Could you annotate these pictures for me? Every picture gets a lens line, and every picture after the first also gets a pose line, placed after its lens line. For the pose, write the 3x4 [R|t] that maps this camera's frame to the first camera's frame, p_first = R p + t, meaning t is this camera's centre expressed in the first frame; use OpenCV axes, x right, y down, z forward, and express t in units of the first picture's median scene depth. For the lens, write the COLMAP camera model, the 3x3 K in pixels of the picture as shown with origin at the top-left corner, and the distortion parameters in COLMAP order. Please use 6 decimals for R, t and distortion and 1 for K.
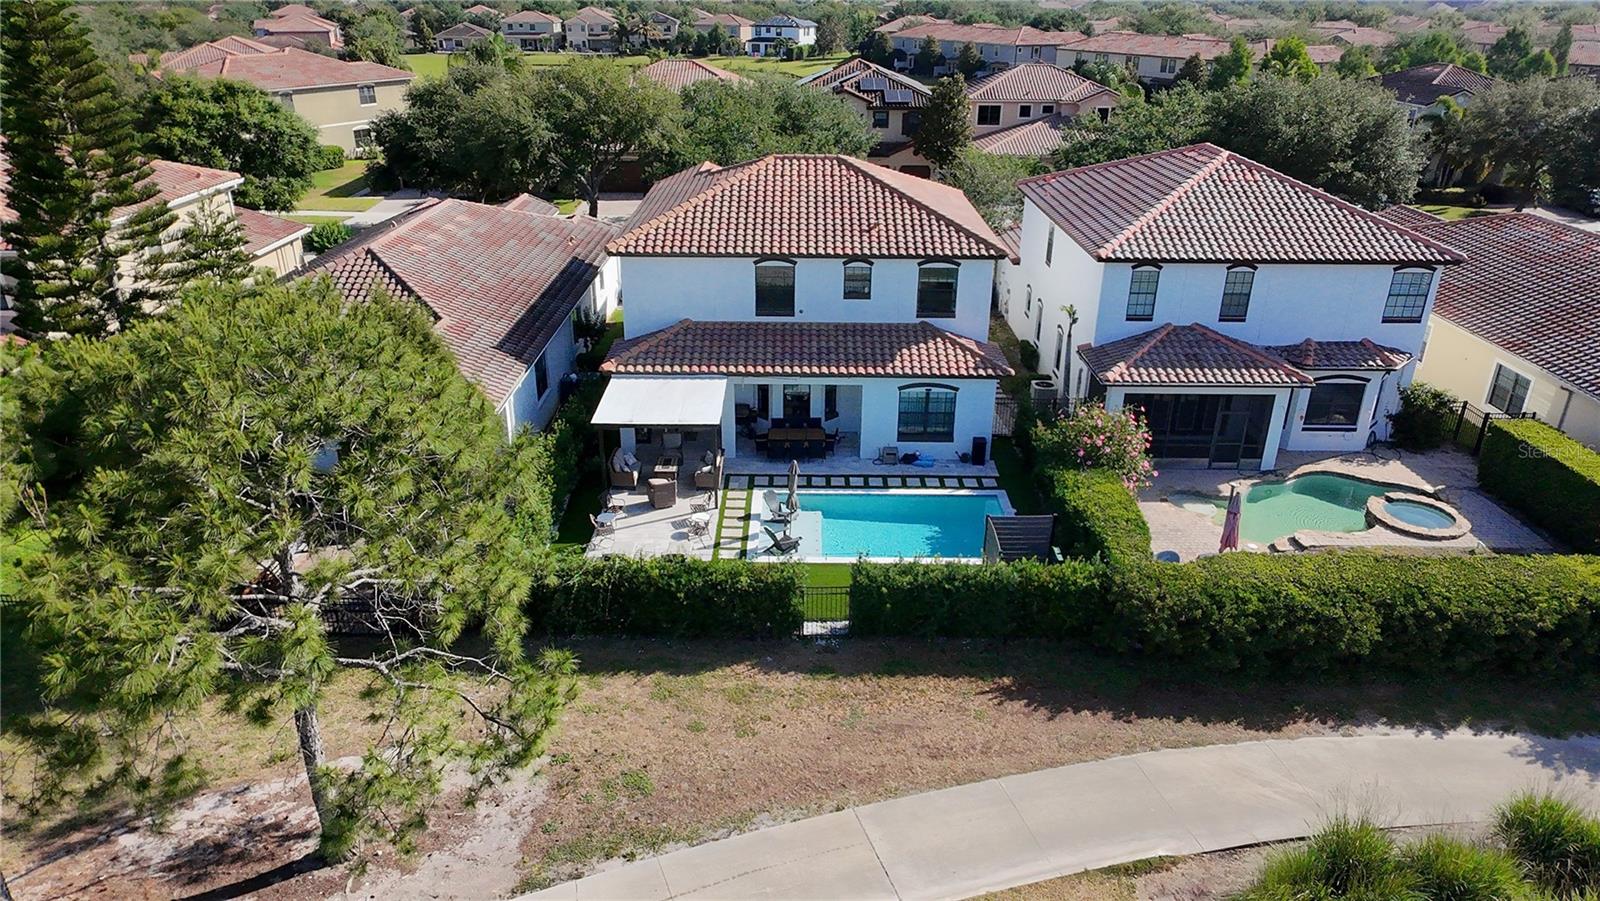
lens RADIAL K [[1032.6, 0, 804.1], [0, 1032.6, 442.8], [0, 0, 1]] dist [0.011731, -0.008839]
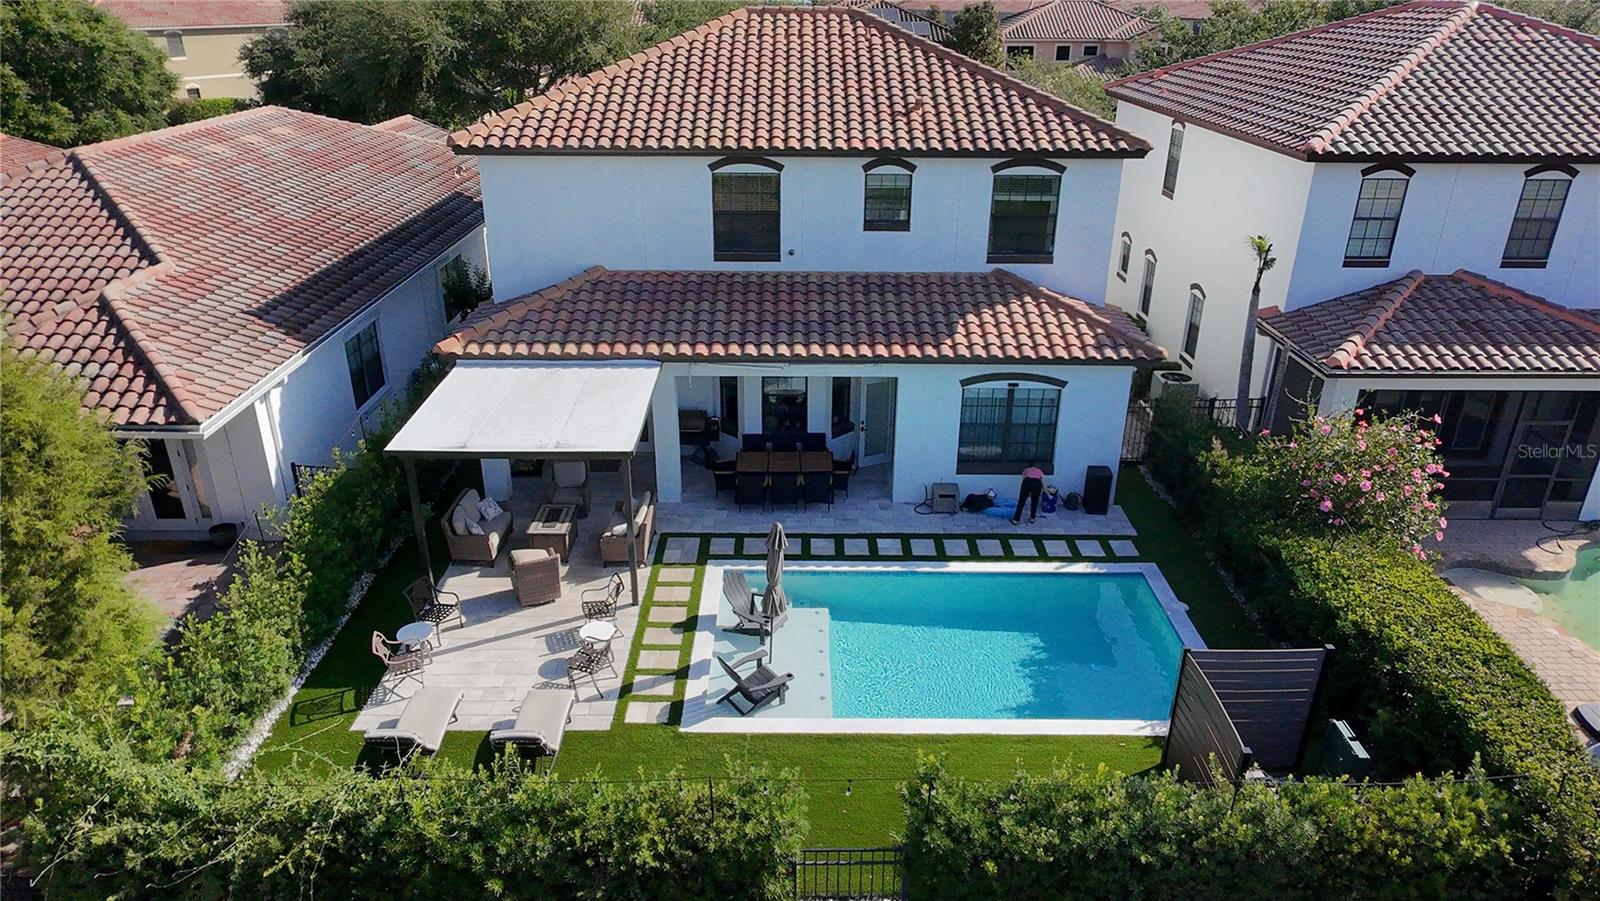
lens RADIAL K [[1032.6, 0, 803.7], [0, 1032.6, 458.0], [0, 0, 1]] dist [0.011731, -0.008839]
pose [[0.999985, -0.003747, 0.004010, 0.001382], [0.003689, 0.999888, 0.014505, -0.019236], [-0.004063, -0.014490, 0.999887, 0.421345]]
